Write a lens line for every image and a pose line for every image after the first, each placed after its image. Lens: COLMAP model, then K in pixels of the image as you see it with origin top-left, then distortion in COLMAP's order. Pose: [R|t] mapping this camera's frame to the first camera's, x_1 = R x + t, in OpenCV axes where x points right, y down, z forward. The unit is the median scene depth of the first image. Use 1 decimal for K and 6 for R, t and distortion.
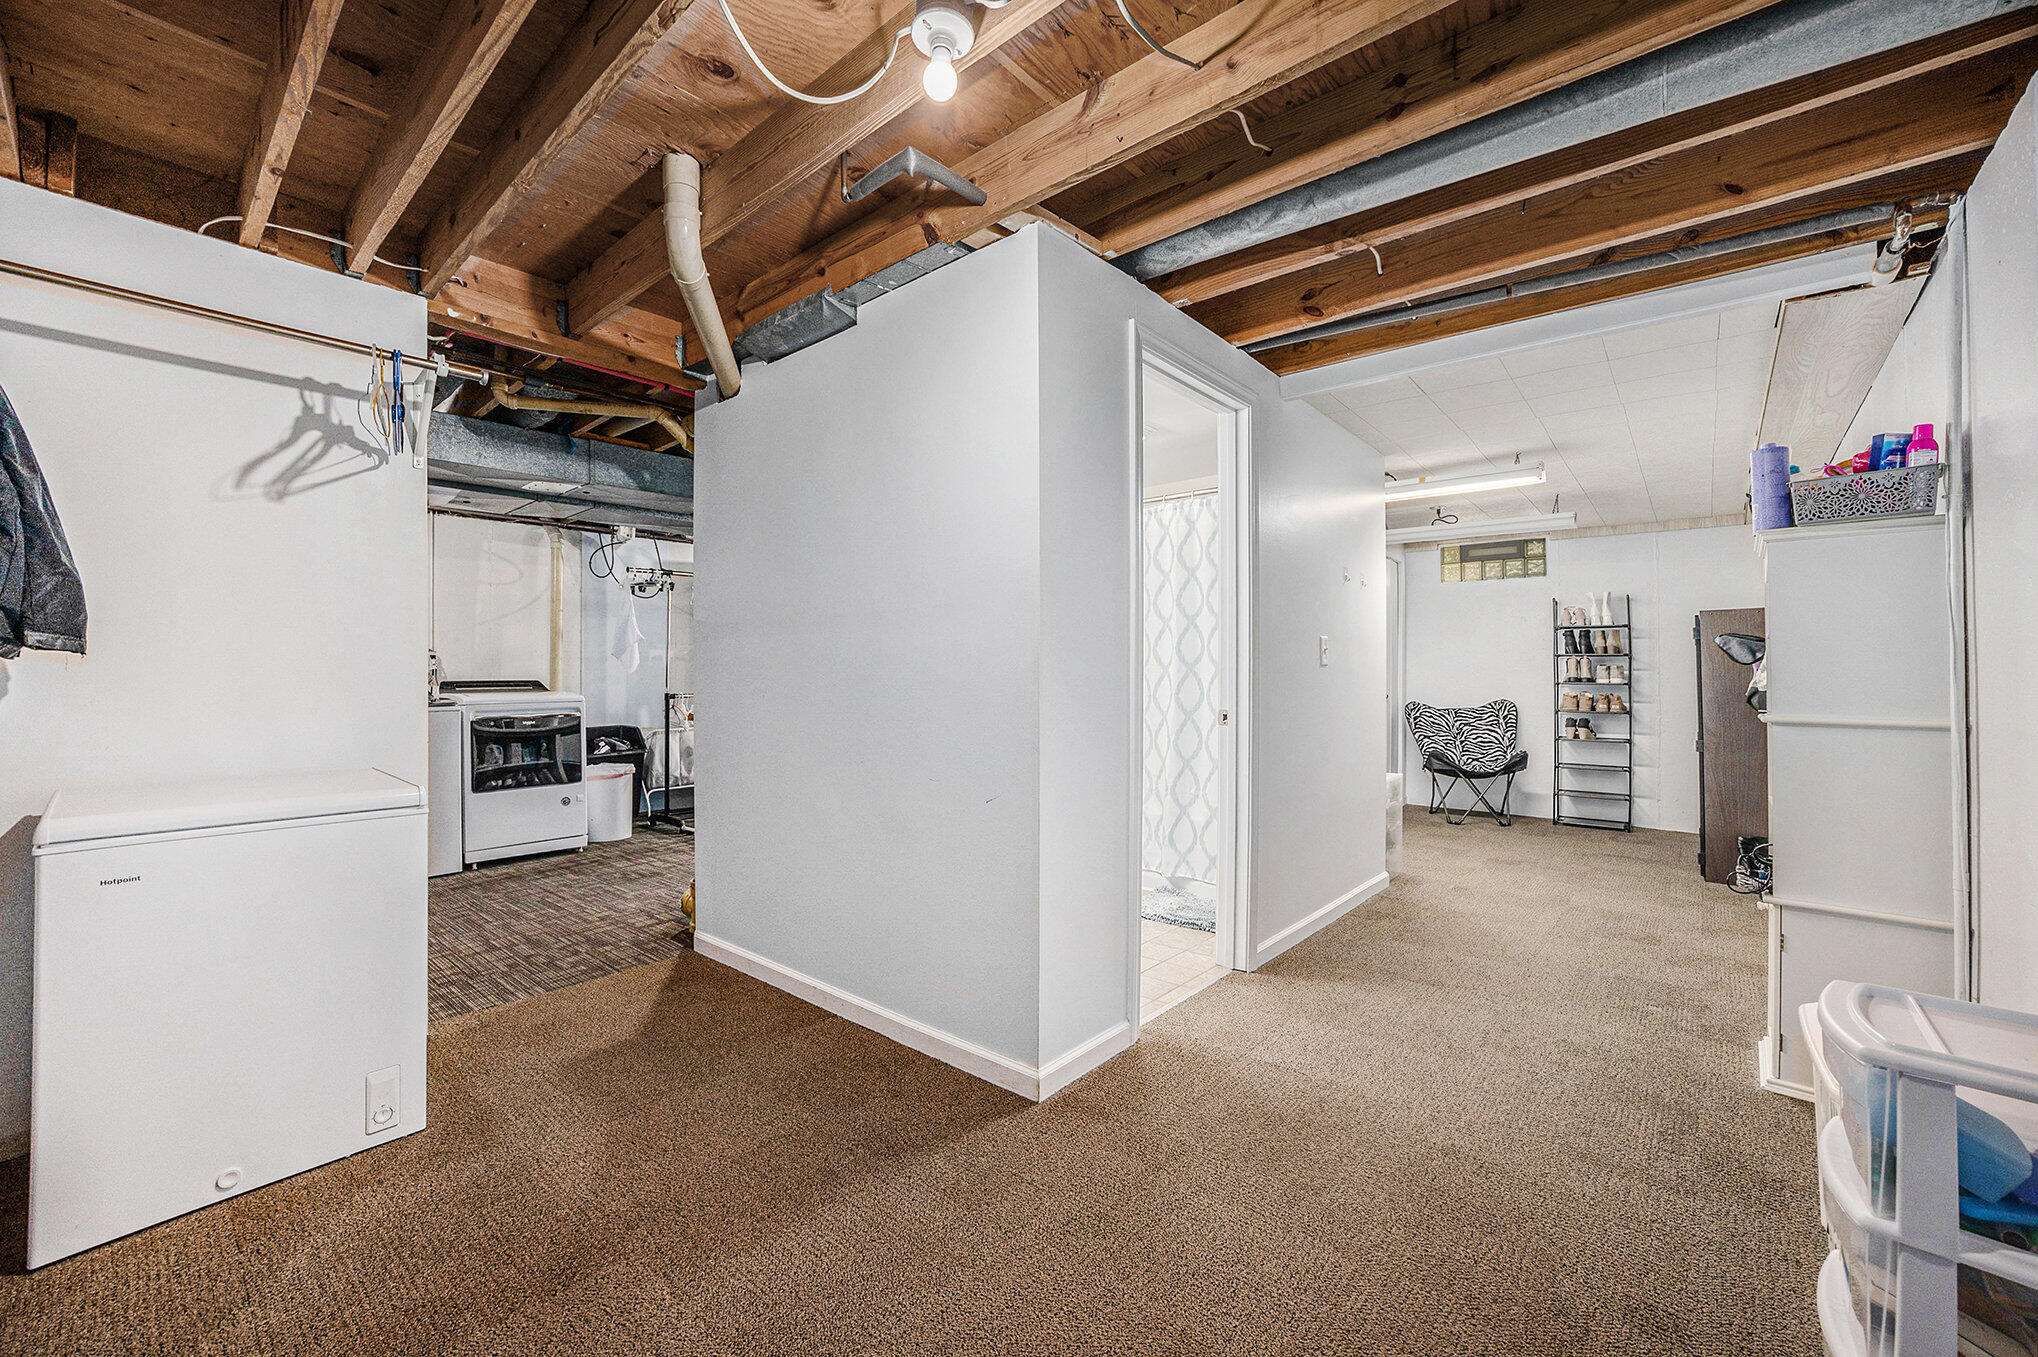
lens RADIAL K [[793.8, 0, 1013.4], [0, 793.8, 661.6], [0, 0, 1]] dist [-0.007116, 0.000052]
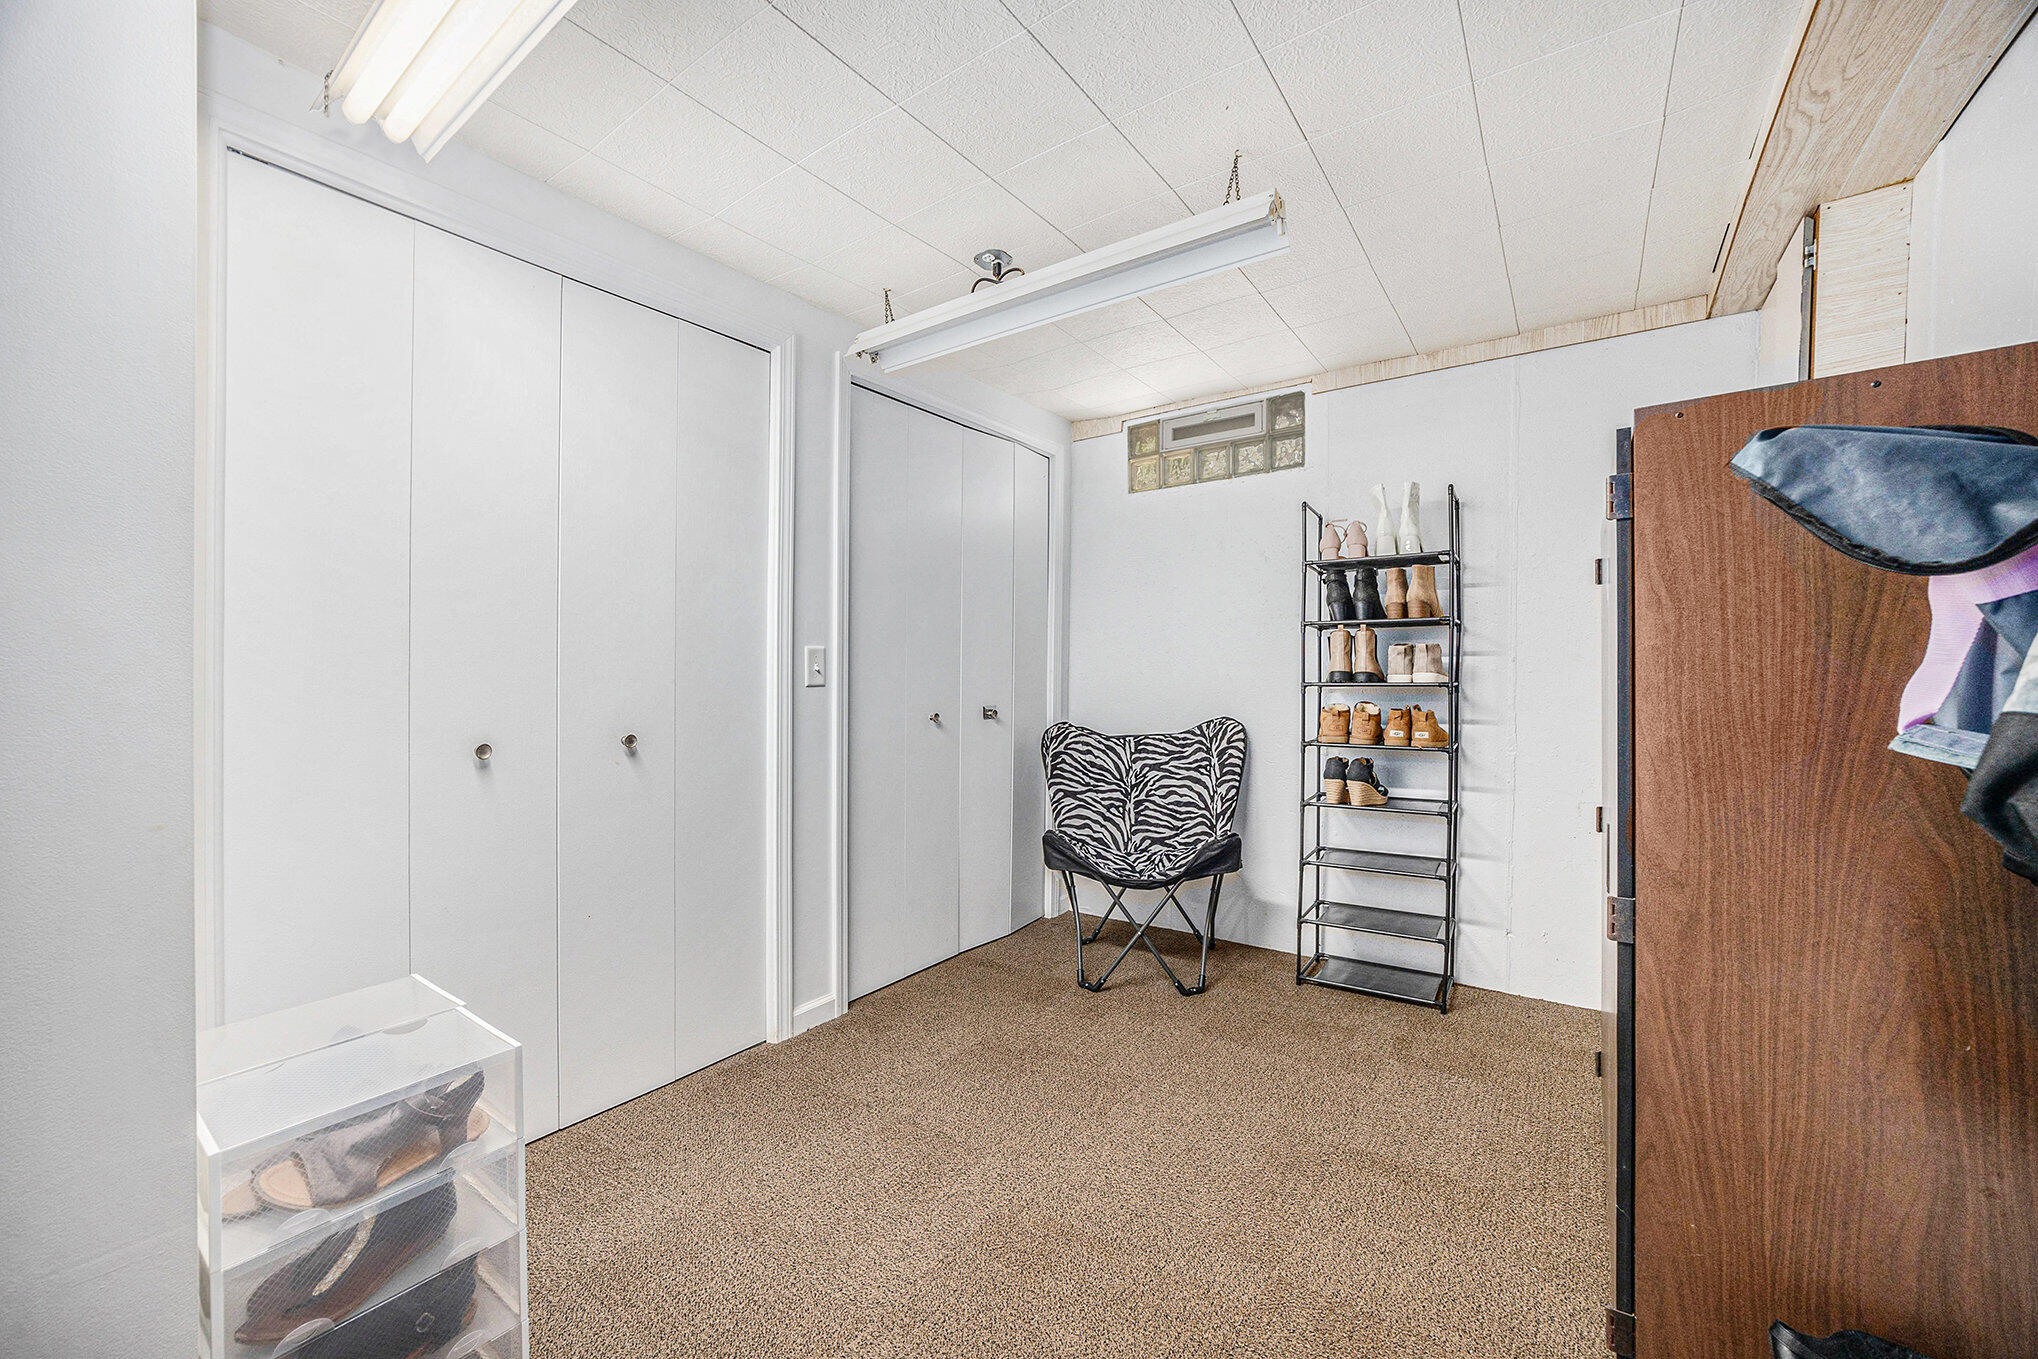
lens RADIAL K [[793.8, 0, 997.5], [0, 793.8, 688.6], [0, 0, 1]] dist [-0.007116, 0.000052]
pose [[0.996421, -0.004044, 0.084437, 0.469616], [0.001840, 0.999656, 0.026166, 0.017600], [-0.084514, -0.025917, 0.996085, 0.555135]]
